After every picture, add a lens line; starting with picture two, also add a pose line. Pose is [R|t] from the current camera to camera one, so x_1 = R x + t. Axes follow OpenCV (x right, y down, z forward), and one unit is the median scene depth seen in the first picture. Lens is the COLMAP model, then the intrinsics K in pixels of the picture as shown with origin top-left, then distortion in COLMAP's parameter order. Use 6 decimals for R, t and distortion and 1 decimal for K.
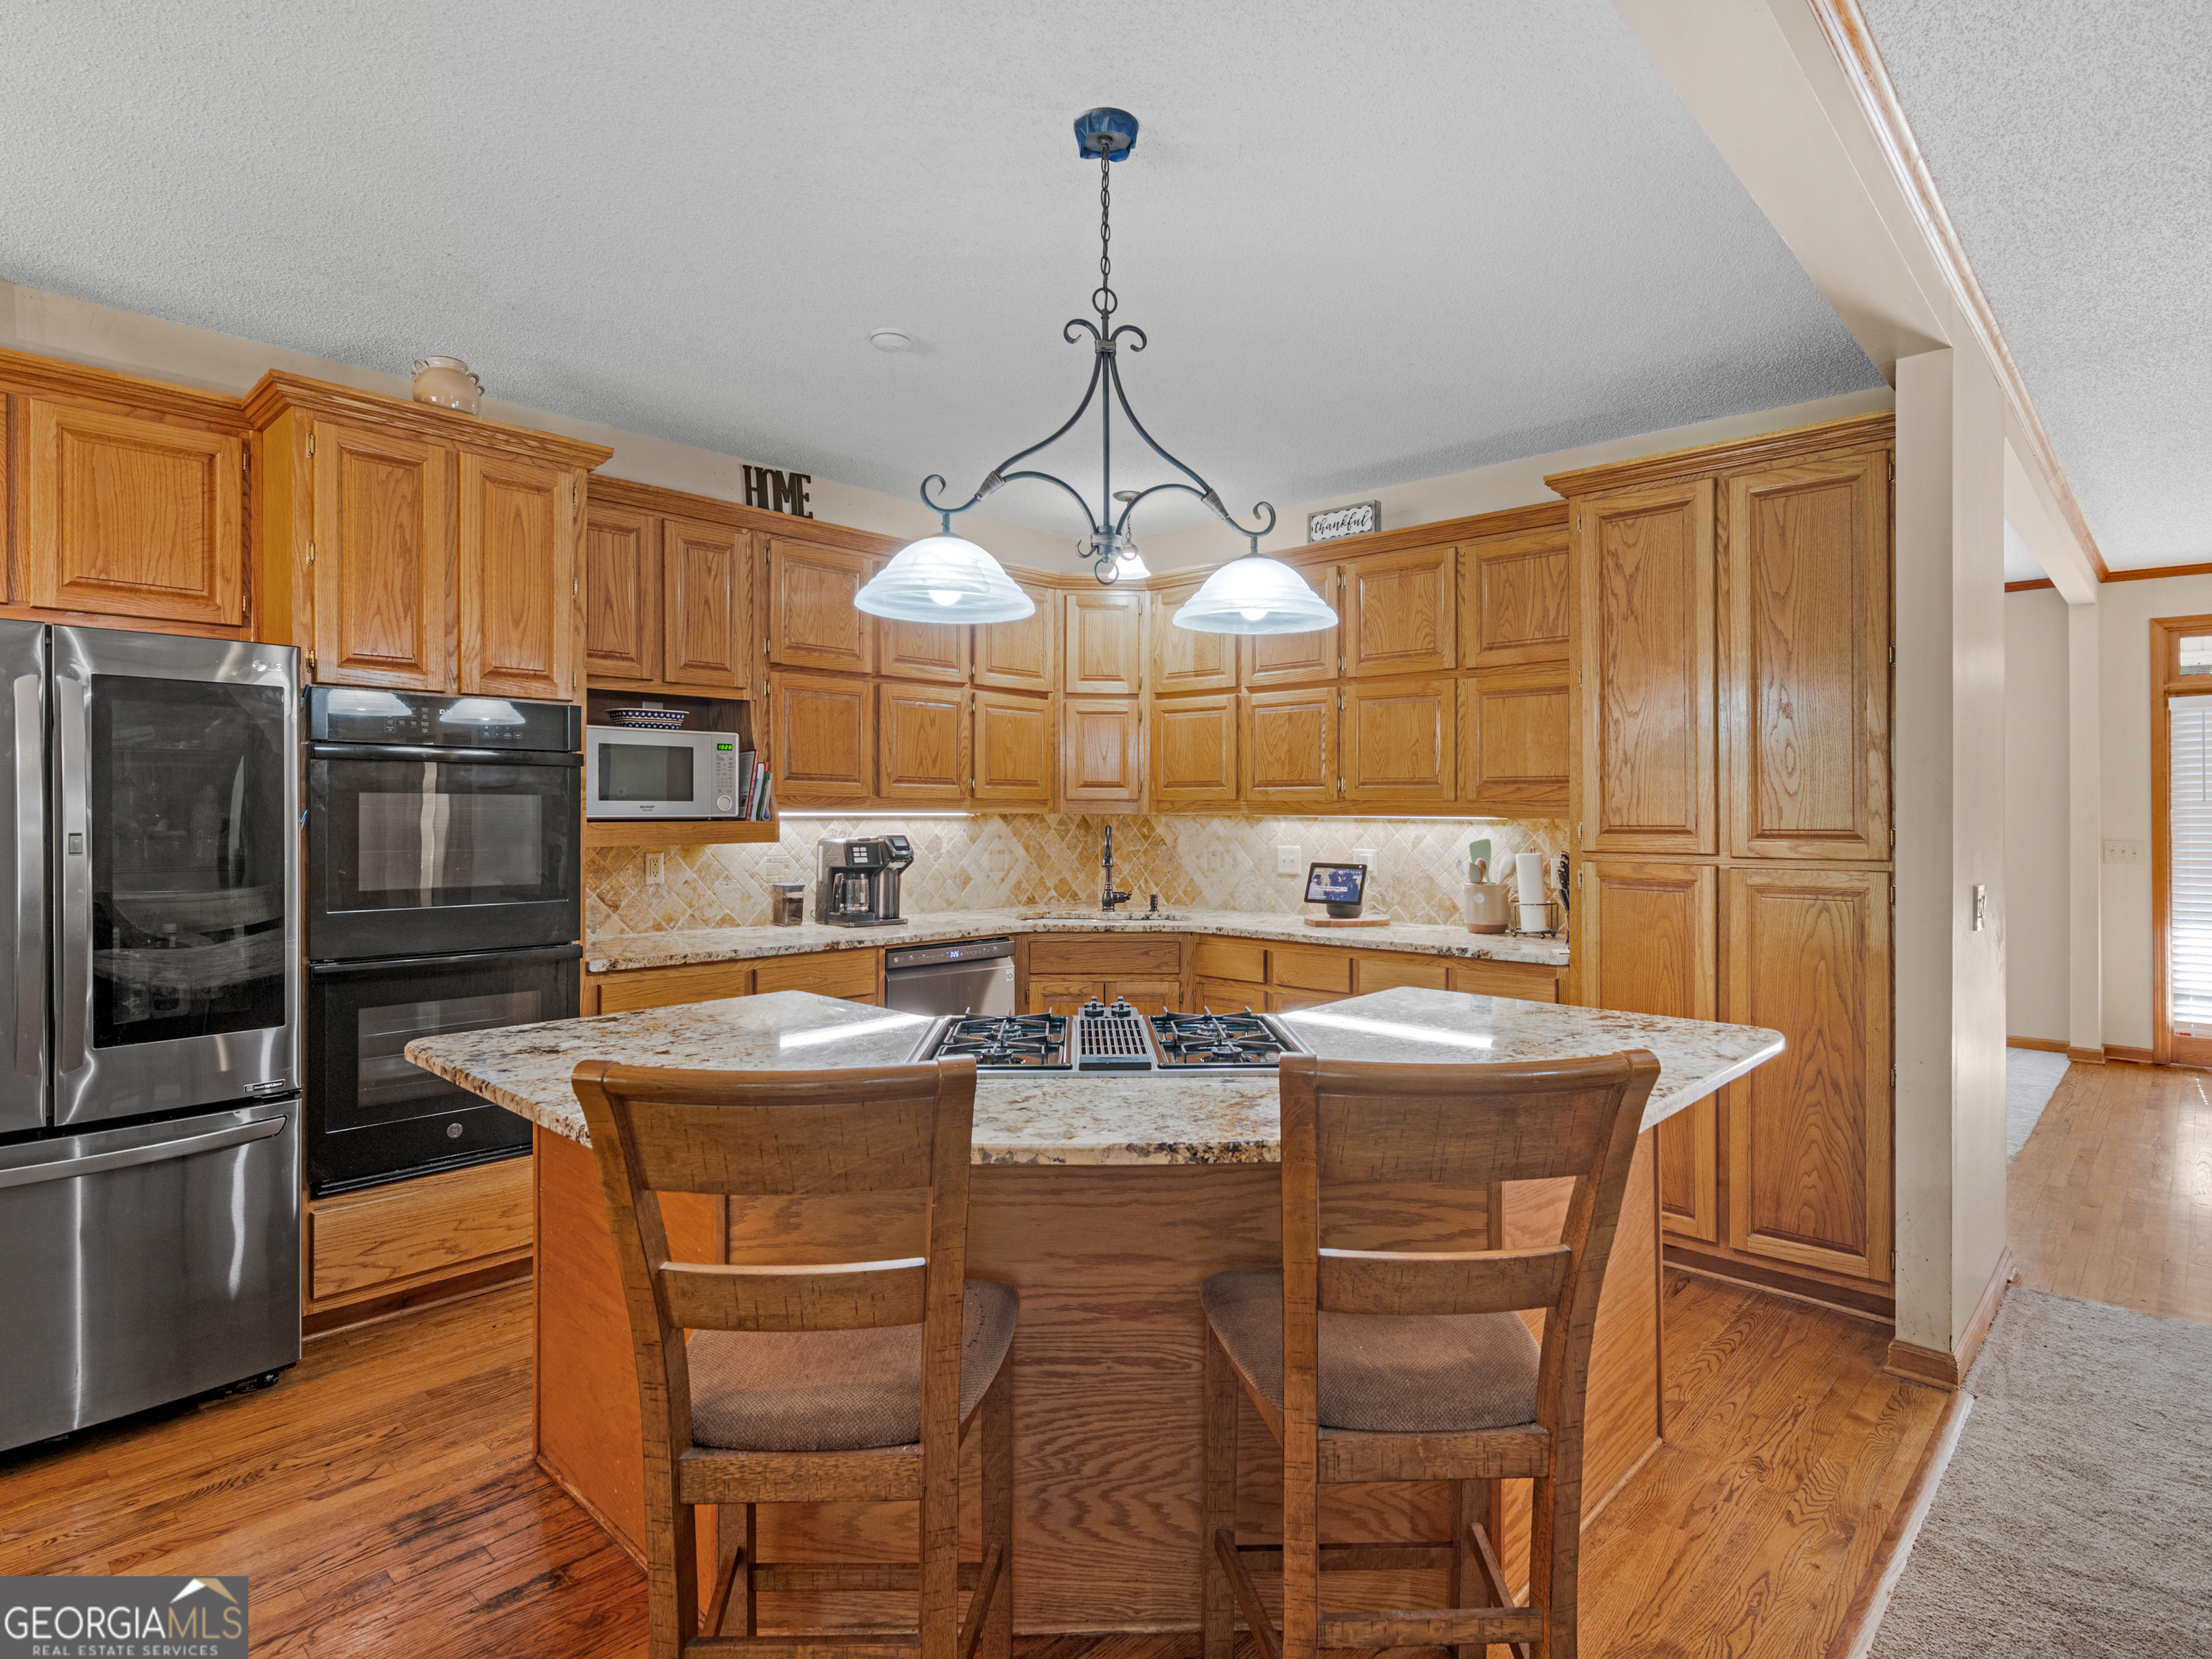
lens RADIAL K [[1237.9, 0, 1102.5], [0, 1237.9, 806.1], [0, 0, 1]] dist [0.003504, 0.001414]
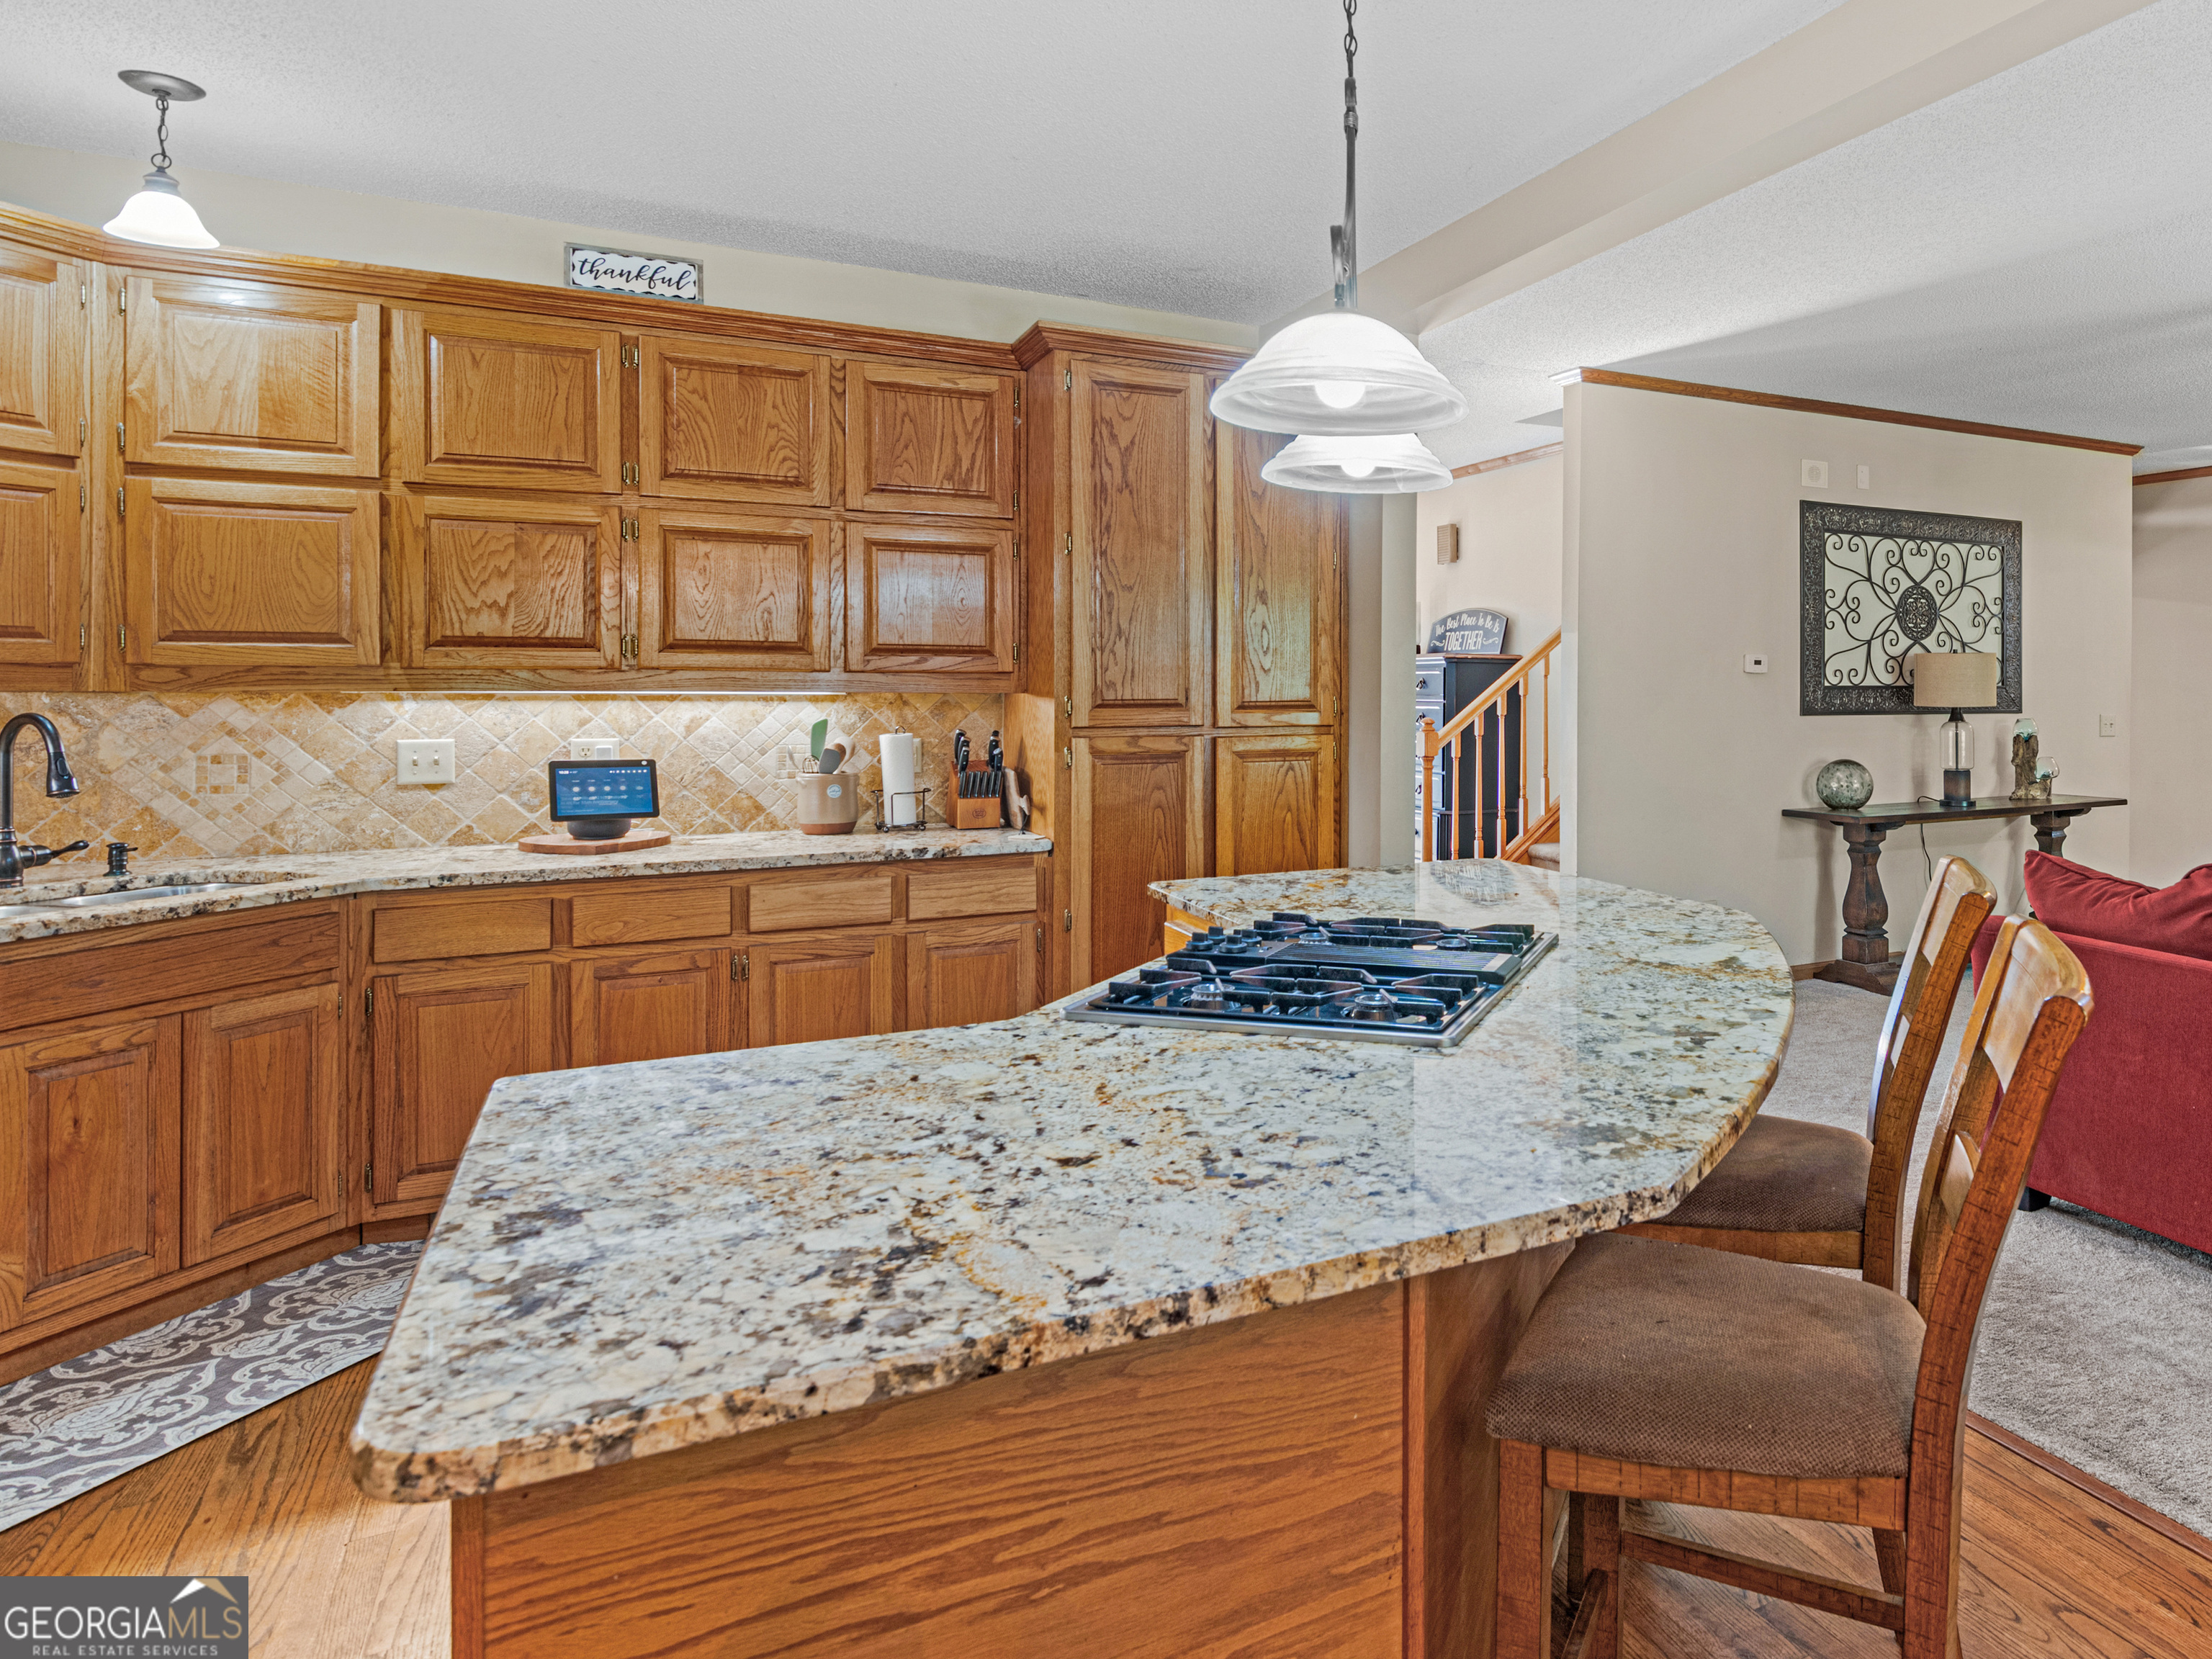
lens RADIAL K [[1452.7, 0, 1506.4], [0, 1452.7, 678.5], [0, 0, 1]] dist [0.006566, -0.001241]
pose [[0.245180, 0.000656, 0.969477, -0.618047], [-0.006078, 0.999981, 0.000860, -0.004161], [-0.969459, -0.006103, 0.245179, 0.406695]]
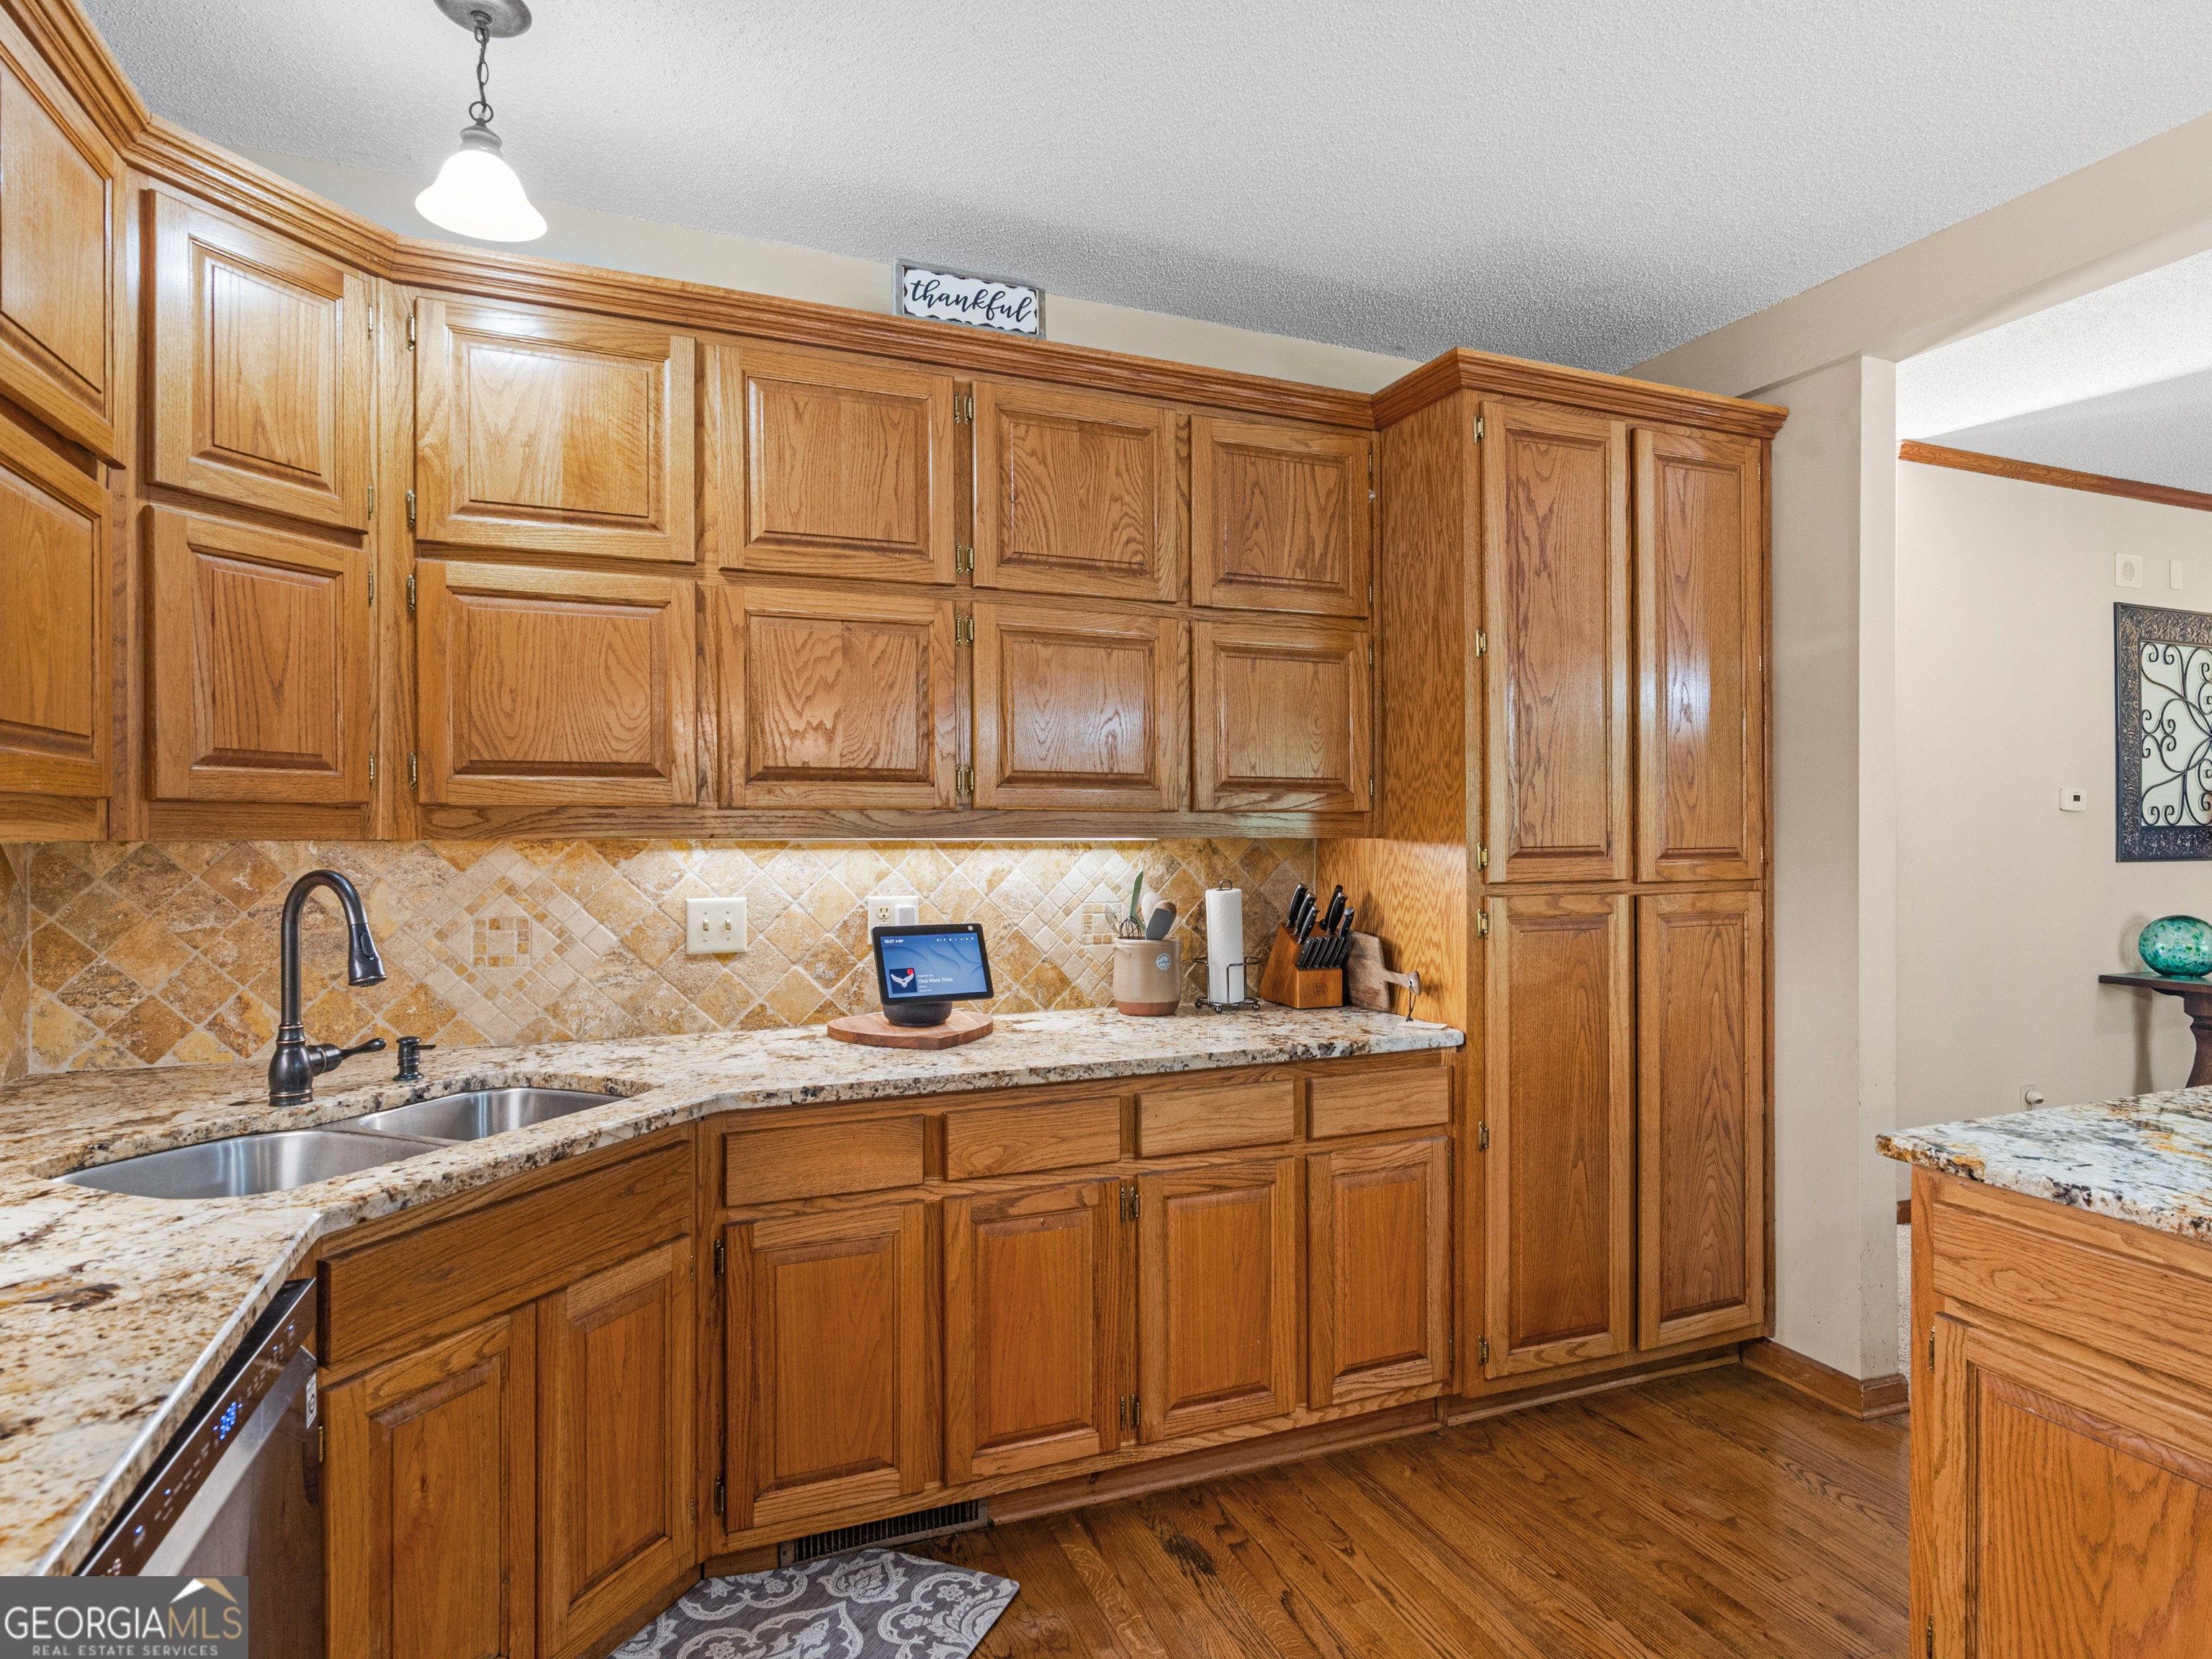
lens RADIAL K [[1237.9, 0, 1114.3], [0, 1237.9, 823.0], [0, 0, 1]] dist [0.003504, 0.001414]
pose [[0.371155, -0.001890, 0.928569, -0.370278], [-0.002378, 0.999993, 0.002985, -0.000658], [-0.928568, -0.003316, 0.371148, 0.941774]]
